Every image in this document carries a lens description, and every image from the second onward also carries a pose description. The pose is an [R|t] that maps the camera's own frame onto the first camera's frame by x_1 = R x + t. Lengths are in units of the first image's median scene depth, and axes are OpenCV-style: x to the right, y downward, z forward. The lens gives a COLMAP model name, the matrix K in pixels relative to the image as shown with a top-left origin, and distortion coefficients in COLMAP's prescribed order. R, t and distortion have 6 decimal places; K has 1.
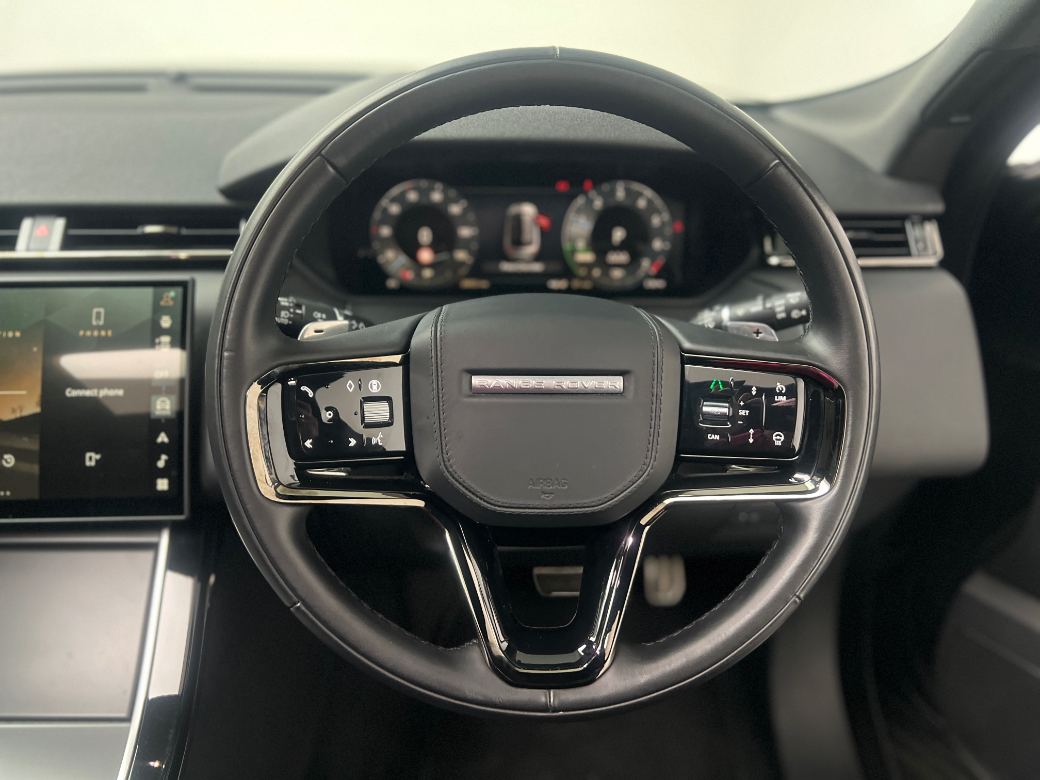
lens RADIAL K [[784.9, 0, 520.0], [0, 784.9, 390.0], [0, 0, 1]] dist [0.058911, 0.000546]
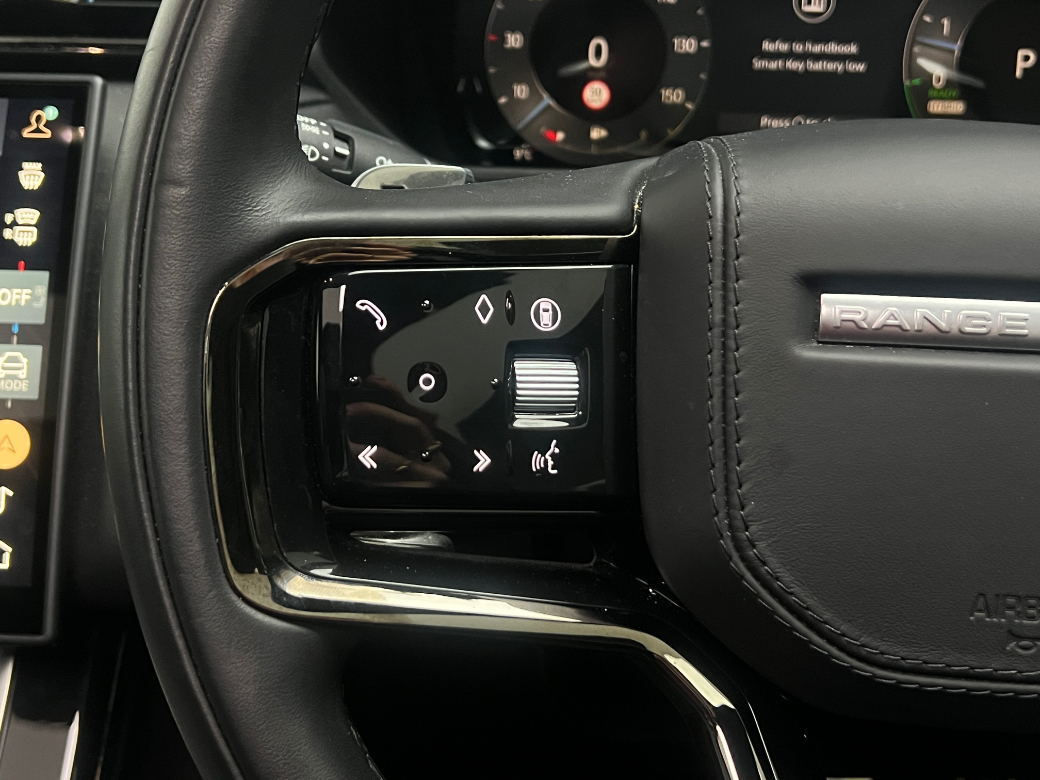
lens RADIAL K [[1275.9, 0, 520.0], [0, 1275.9, 390.0], [0, 0, 1]] dist [0.097094, -0.048285]
pose [[0.995450, 0.046611, -0.083104, -0.142947], [-0.050873, 0.997457, -0.049917, 0.060156], [0.080566, 0.053917, 0.995290, 0.394893]]
